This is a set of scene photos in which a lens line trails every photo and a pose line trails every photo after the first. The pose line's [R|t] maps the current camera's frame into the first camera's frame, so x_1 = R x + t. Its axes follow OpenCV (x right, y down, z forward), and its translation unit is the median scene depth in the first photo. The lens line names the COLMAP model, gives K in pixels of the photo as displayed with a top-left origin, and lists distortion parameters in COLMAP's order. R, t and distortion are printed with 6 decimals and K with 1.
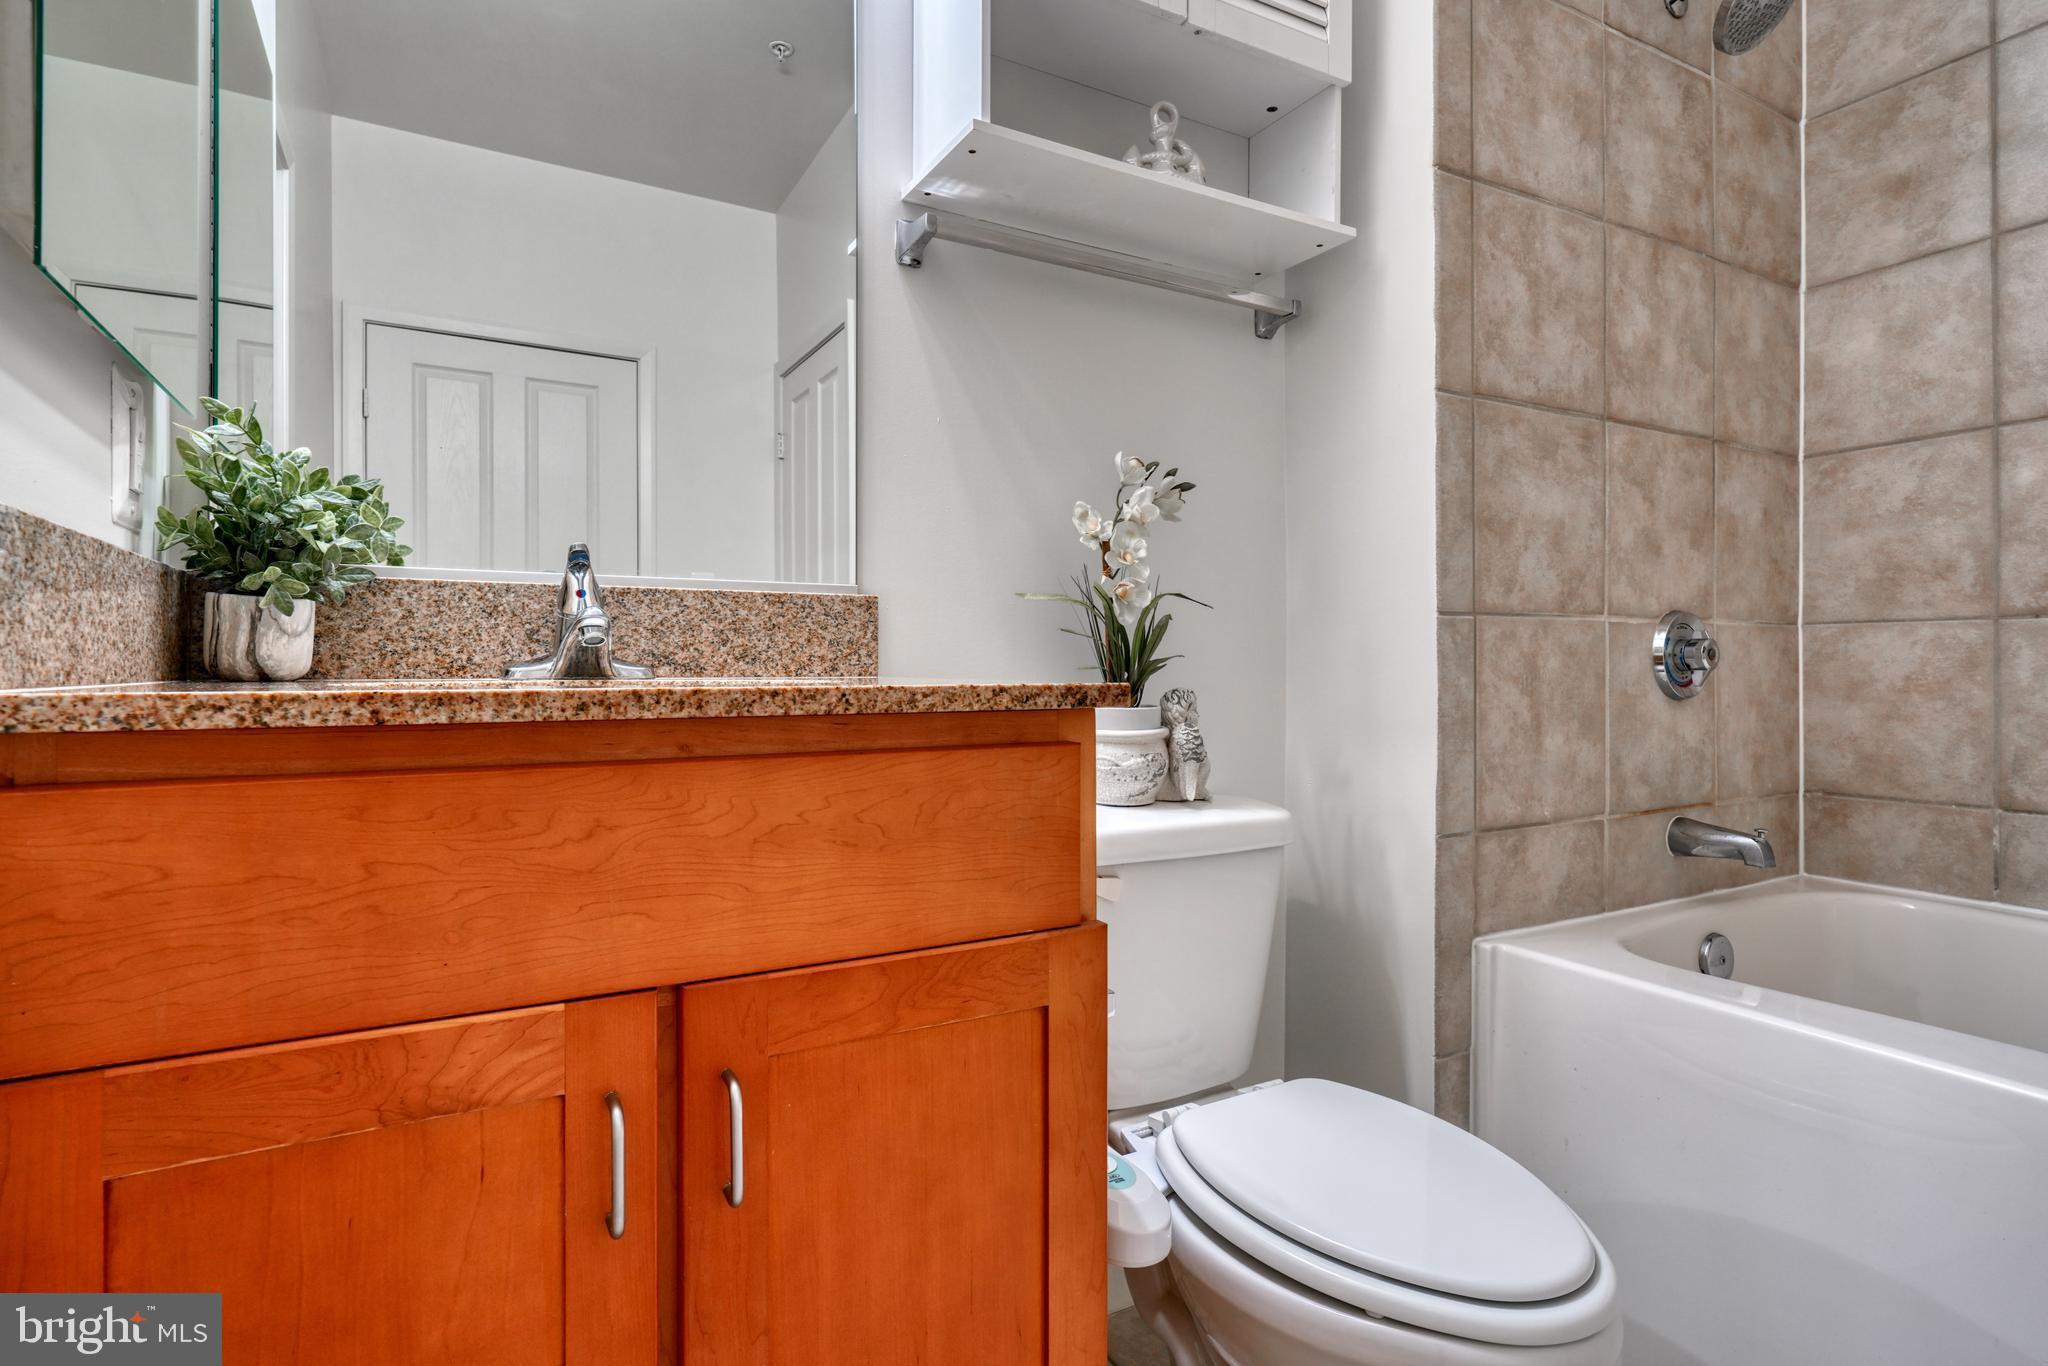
lens RADIAL K [[1026.3, 0, 1021.2], [0, 1026.3, 671.9], [0, 0, 1]] dist [-0.003501, 0.003357]
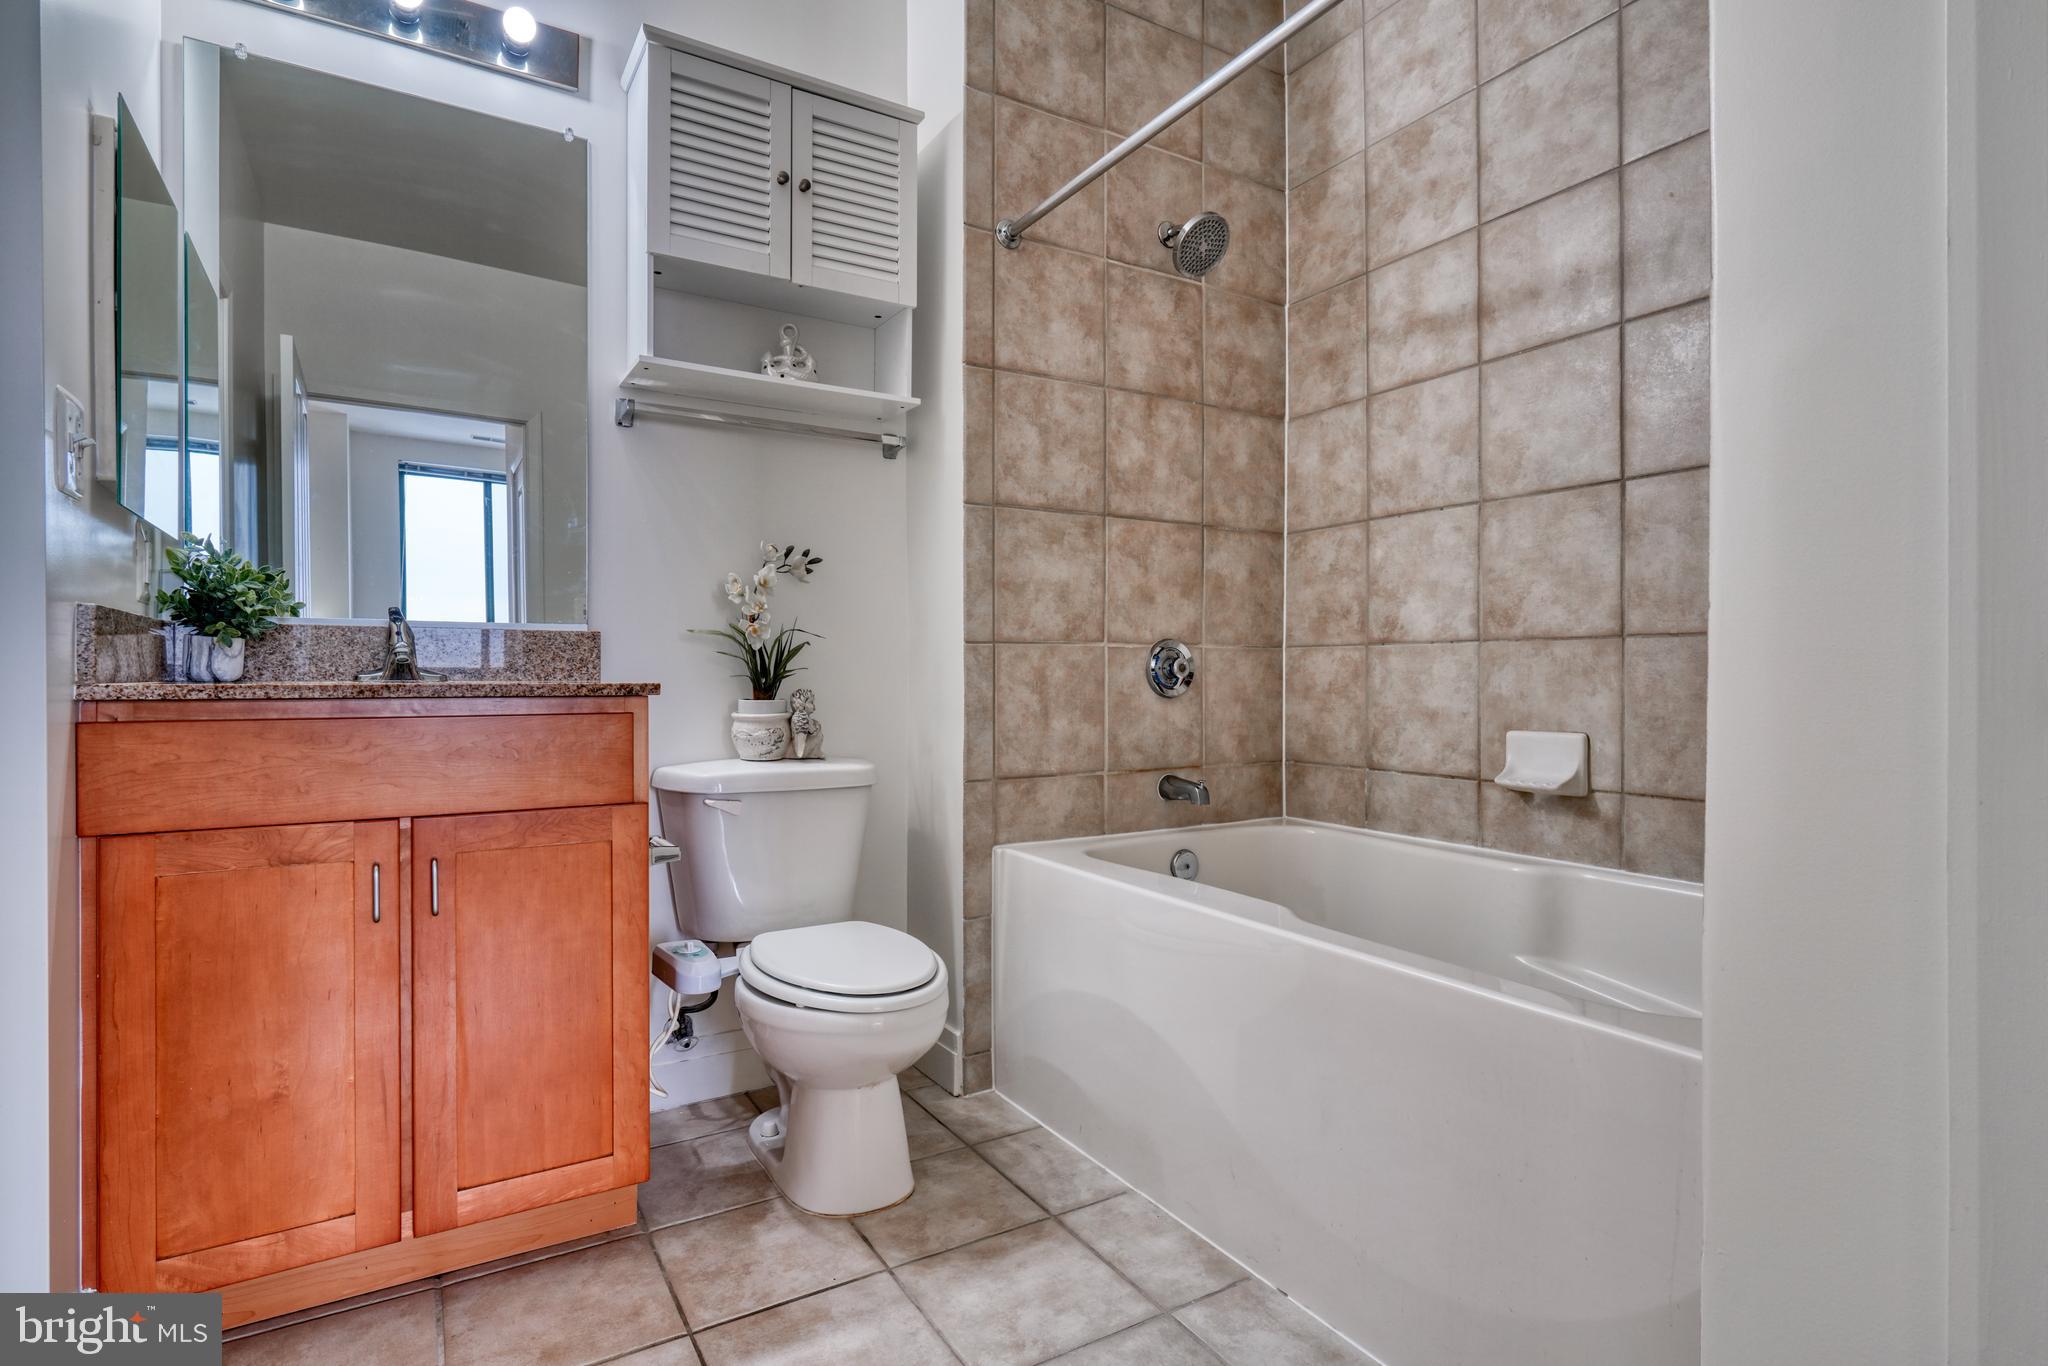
lens RADIAL K [[1027.9, 0, 1024.1], [0, 1027.9, 690.0], [0, 0, 1]] dist [-0.005433, 0.003044]
pose [[0.999283, 0.001358, 0.037830, 0.423613], [-0.001669, 0.999965, 0.008183, 0.004050], [-0.037817, -0.008241, 0.999251, -0.590738]]
